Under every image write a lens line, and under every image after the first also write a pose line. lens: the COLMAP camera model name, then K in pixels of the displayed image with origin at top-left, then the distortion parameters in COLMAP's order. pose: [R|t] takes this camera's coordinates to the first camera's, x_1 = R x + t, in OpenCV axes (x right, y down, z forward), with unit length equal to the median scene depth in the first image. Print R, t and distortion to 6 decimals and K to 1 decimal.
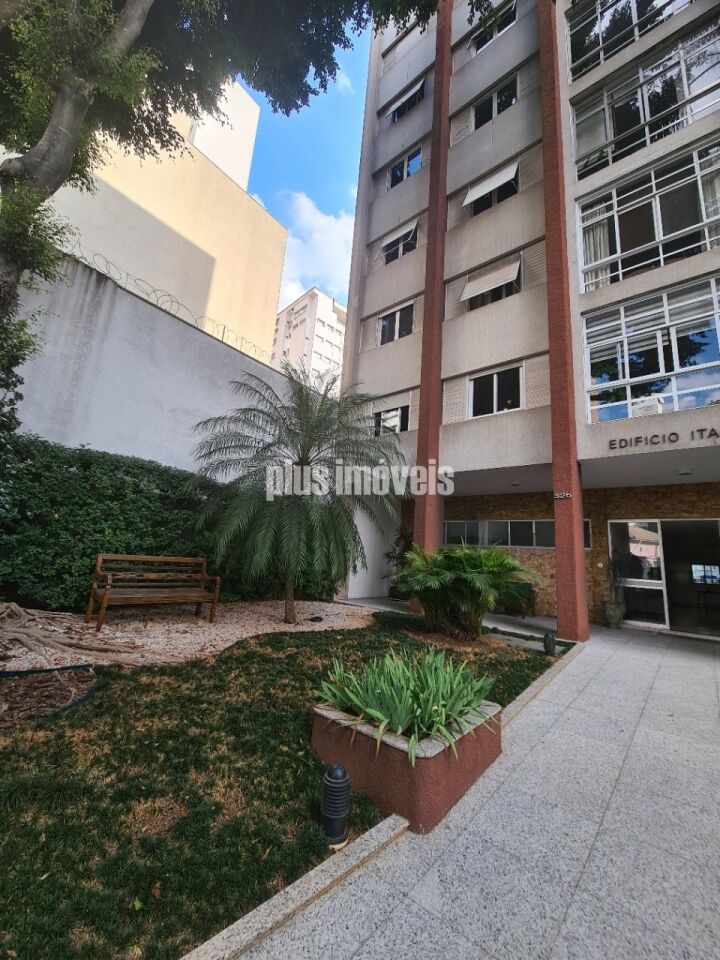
lens RADIAL K [[387.6, 0, 363.0], [0, 387.6, 480.3], [0, 0, 1]] dist [0.004323, -0.005080]
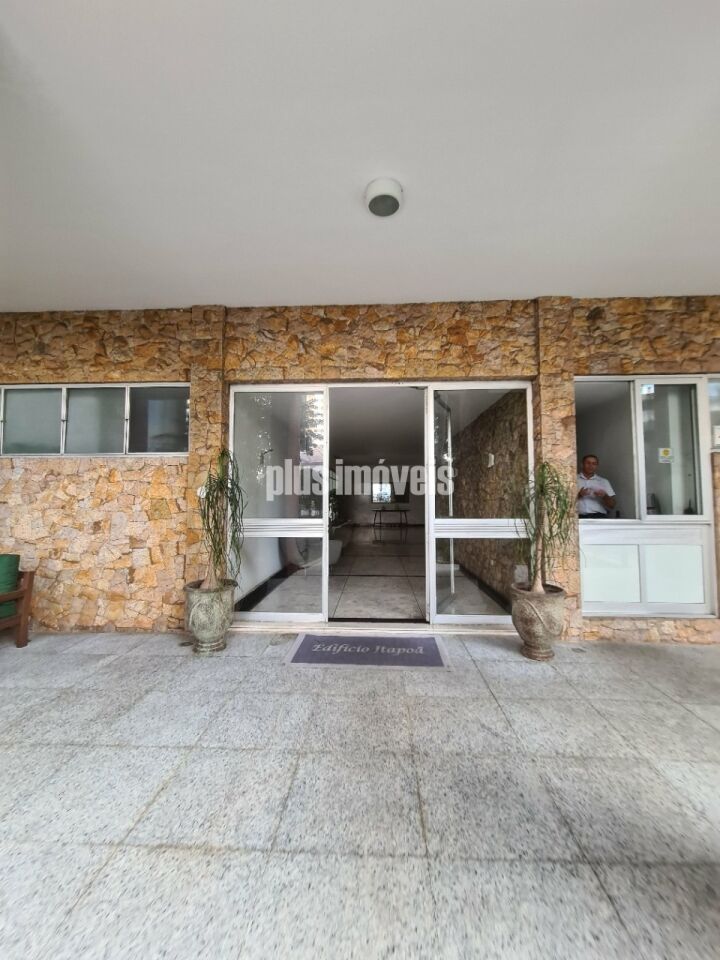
lens RADIAL K [[387.6, 0, 359.2], [0, 387.6, 480.0], [0, 0, 1]] dist [0.004323, -0.005080]
pose [[0.789026, -0.035624, 0.613326, 0.498746], [-0.070263, 0.986534, 0.147692, 0.136441], [-0.610328, -0.159627, 0.775899, 0.594097]]
